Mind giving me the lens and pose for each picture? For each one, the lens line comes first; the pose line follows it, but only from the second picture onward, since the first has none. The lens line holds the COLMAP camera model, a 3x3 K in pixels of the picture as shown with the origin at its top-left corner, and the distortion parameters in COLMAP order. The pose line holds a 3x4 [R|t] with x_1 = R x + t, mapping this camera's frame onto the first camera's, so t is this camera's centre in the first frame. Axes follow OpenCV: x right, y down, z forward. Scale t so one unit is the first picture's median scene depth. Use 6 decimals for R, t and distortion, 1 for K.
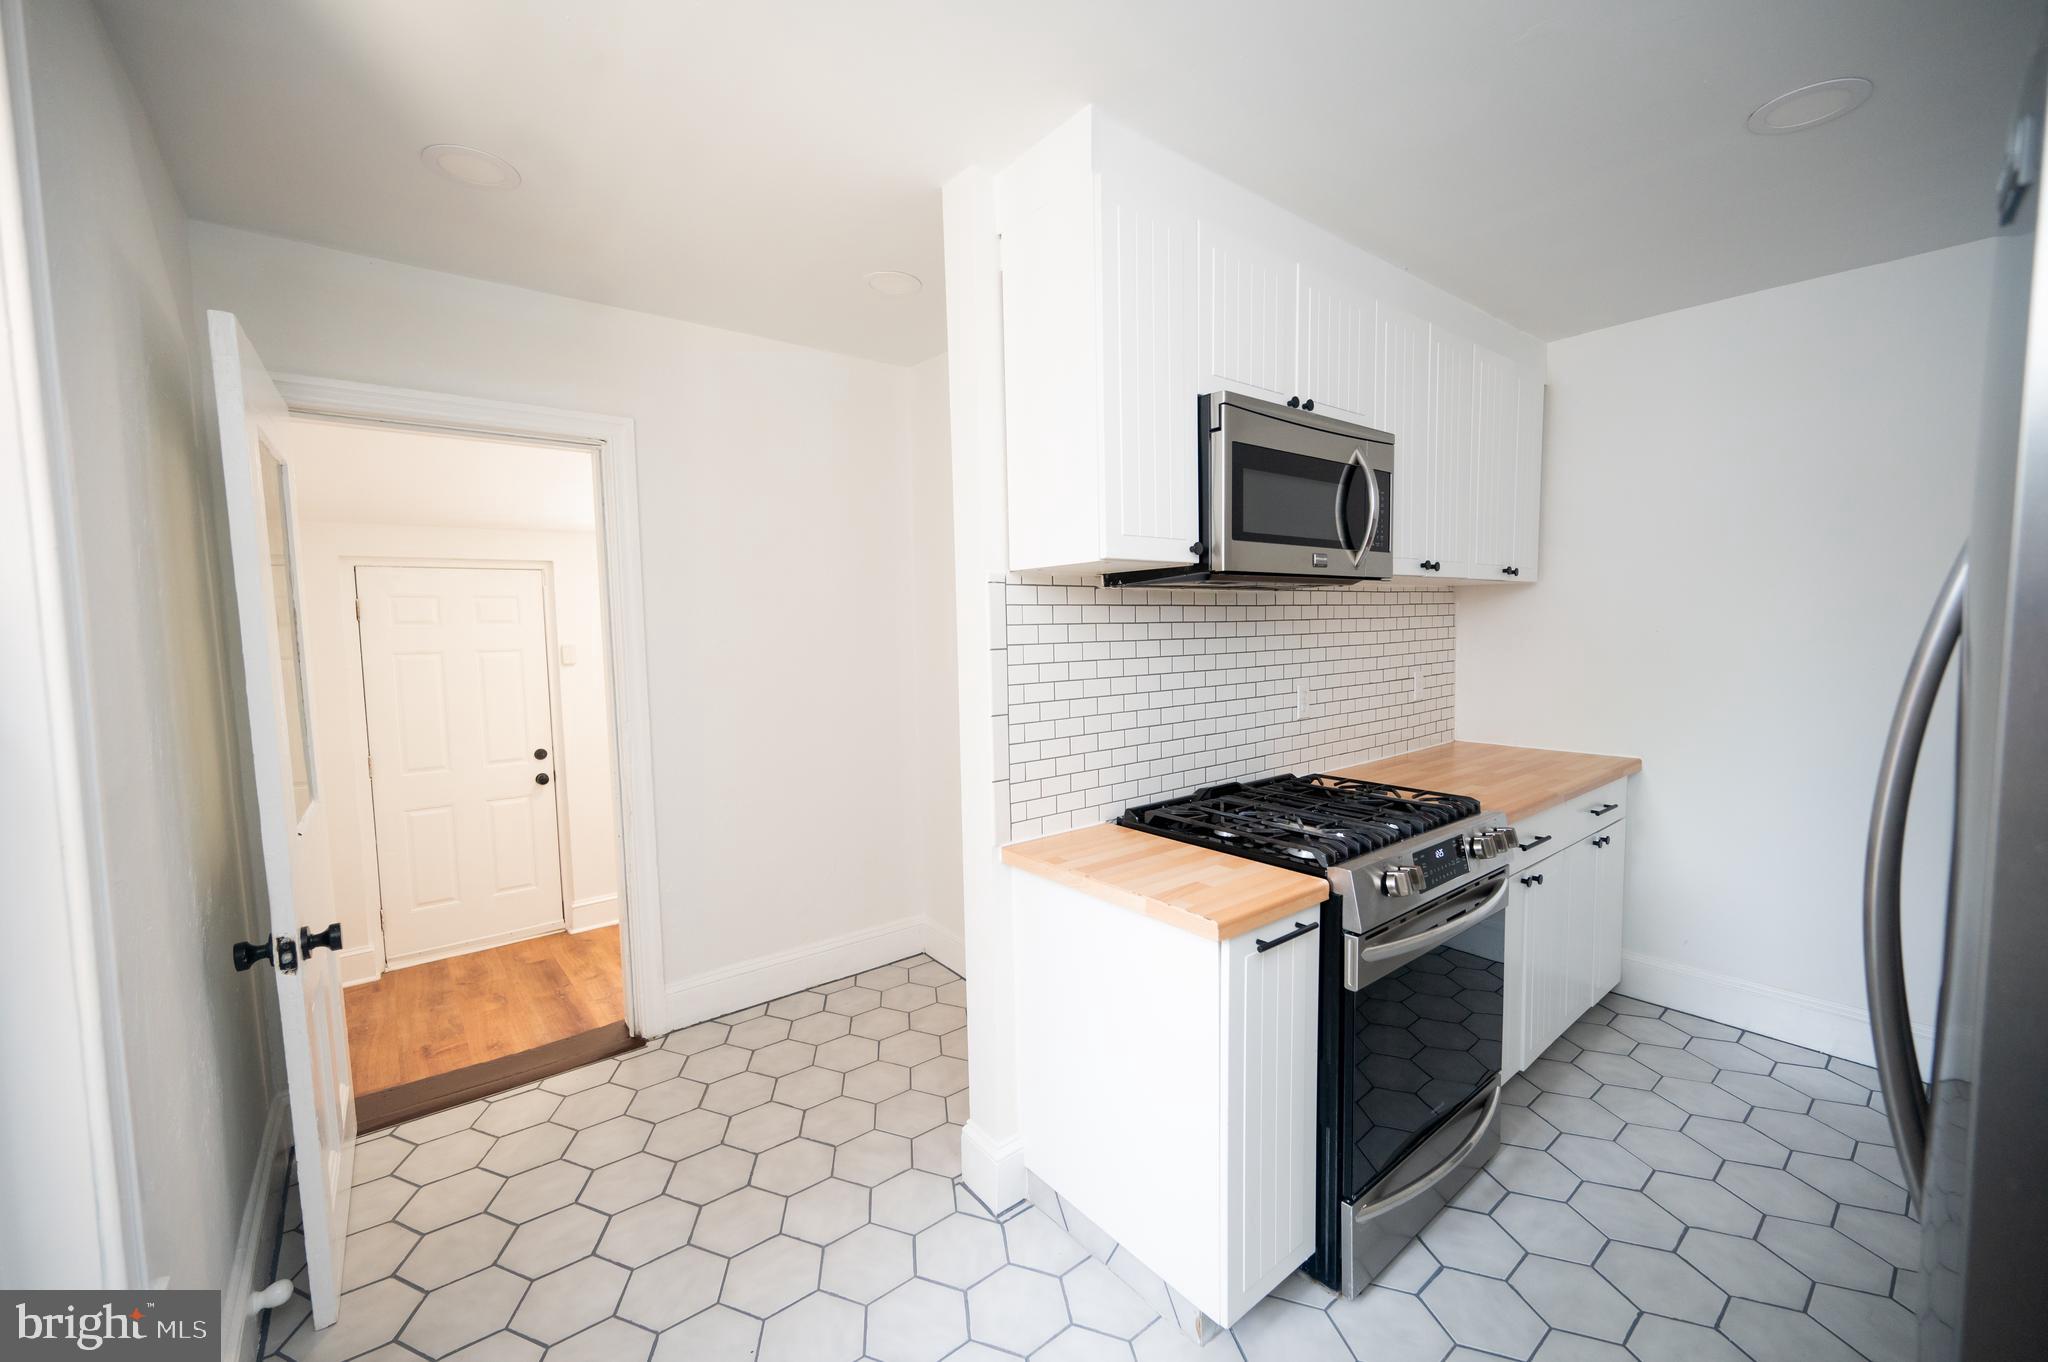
lens RADIAL K [[808.3, 0, 1020.9], [0, 808.3, 641.7], [0, 0, 1]] dist [0.000020, -0.000012]
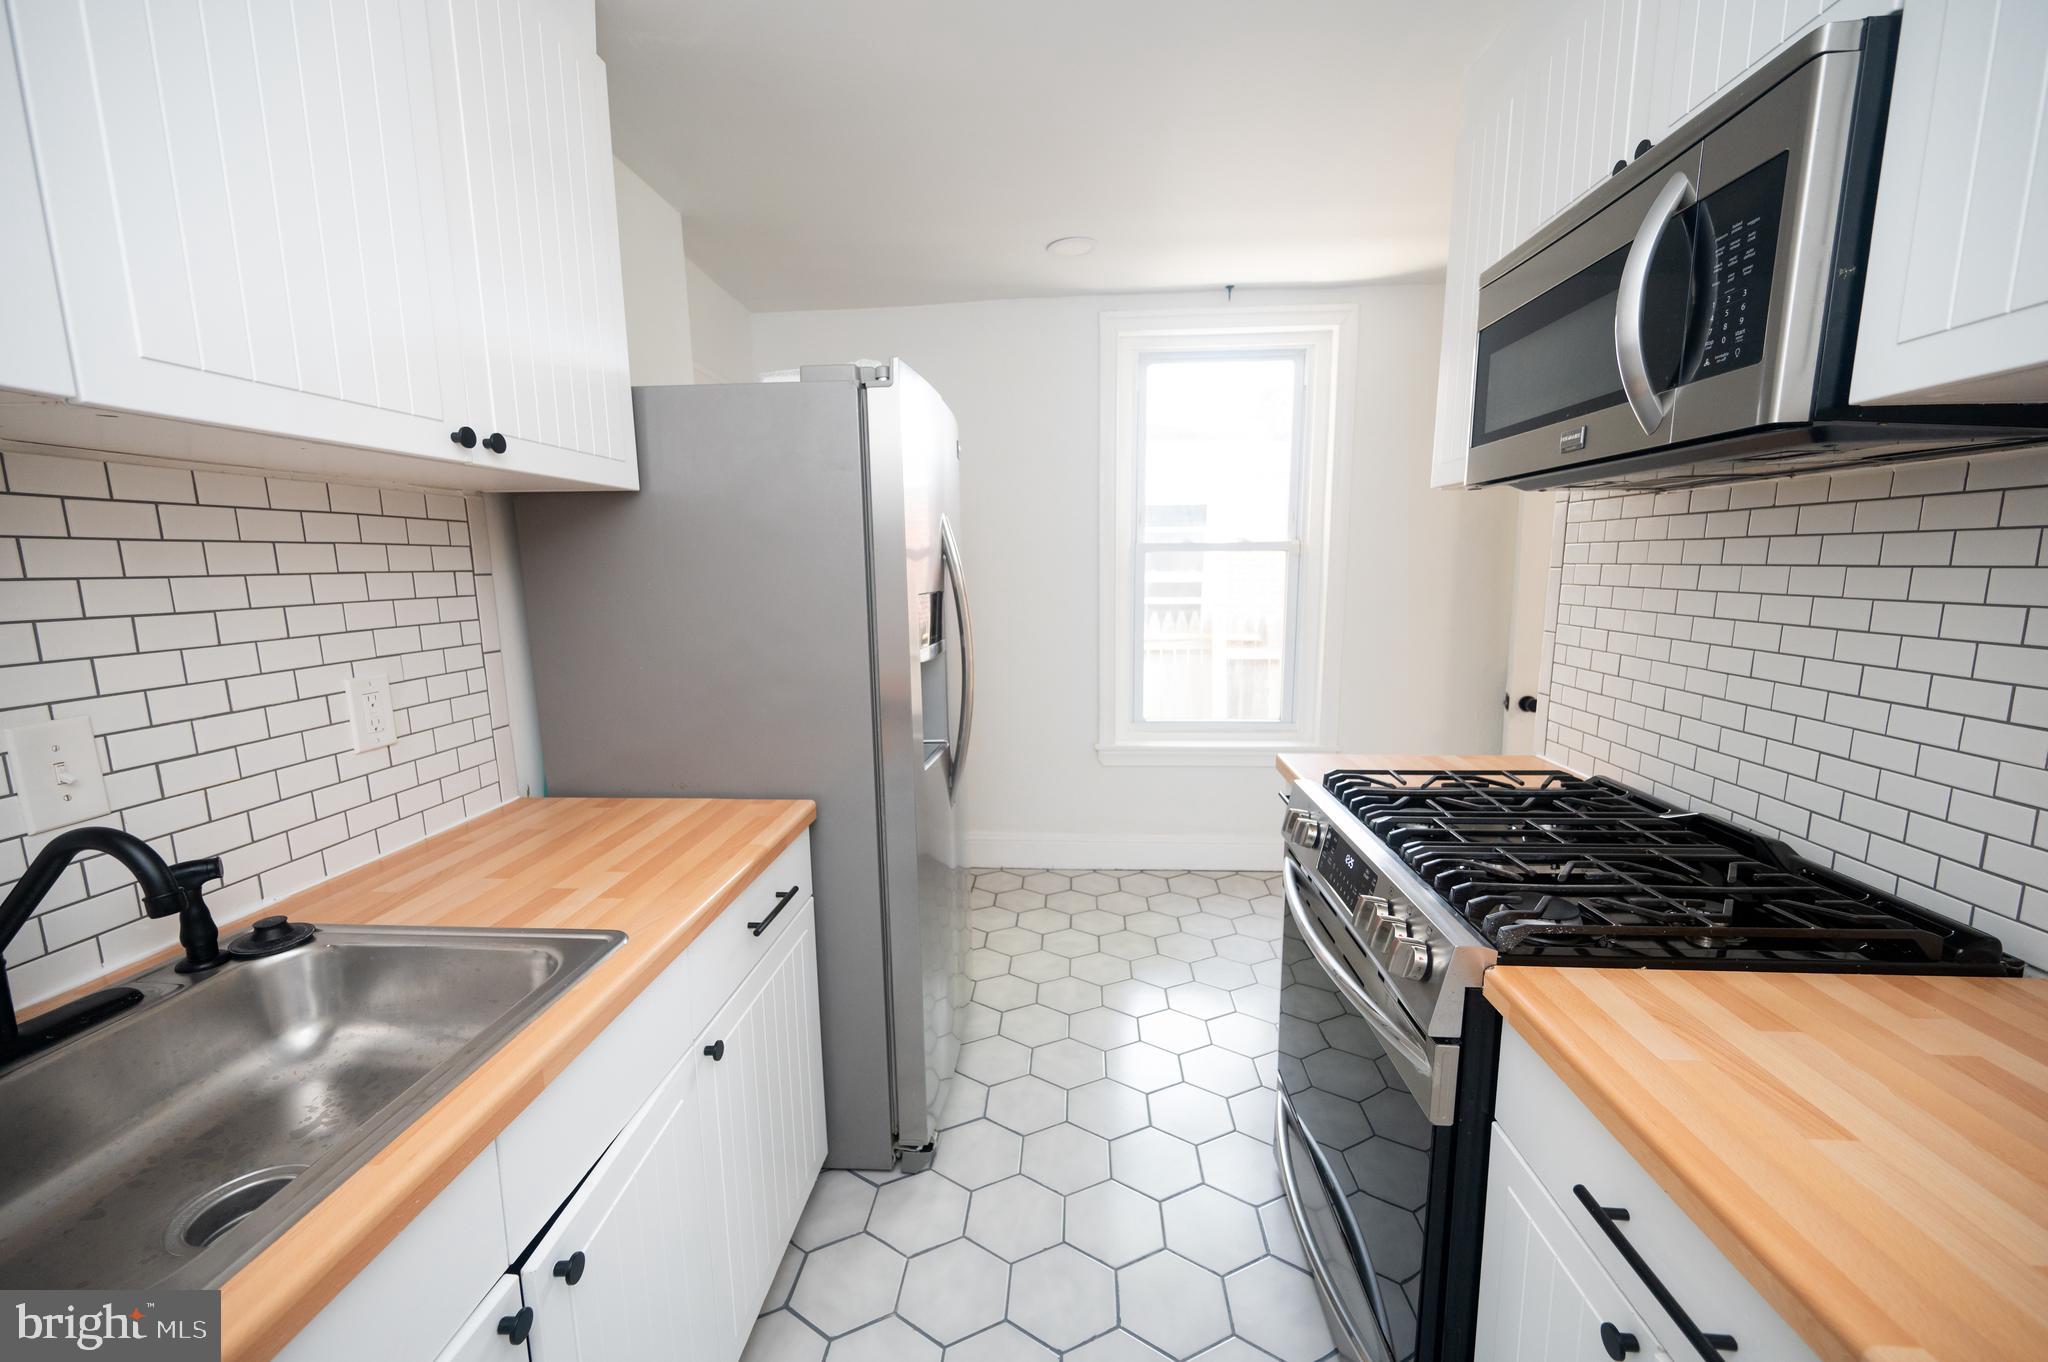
lens RADIAL K [[816.3, 0, 1024.0], [0, 816.3, 681.0], [0, 0, 1]] dist [0.001367, 0.000138]
pose [[-0.675358, 0.123880, -0.727012, 1.010143], [-0.007118, 0.984650, 0.174393, -0.020775], [0.737456, 0.122953, -0.664109, 1.007950]]
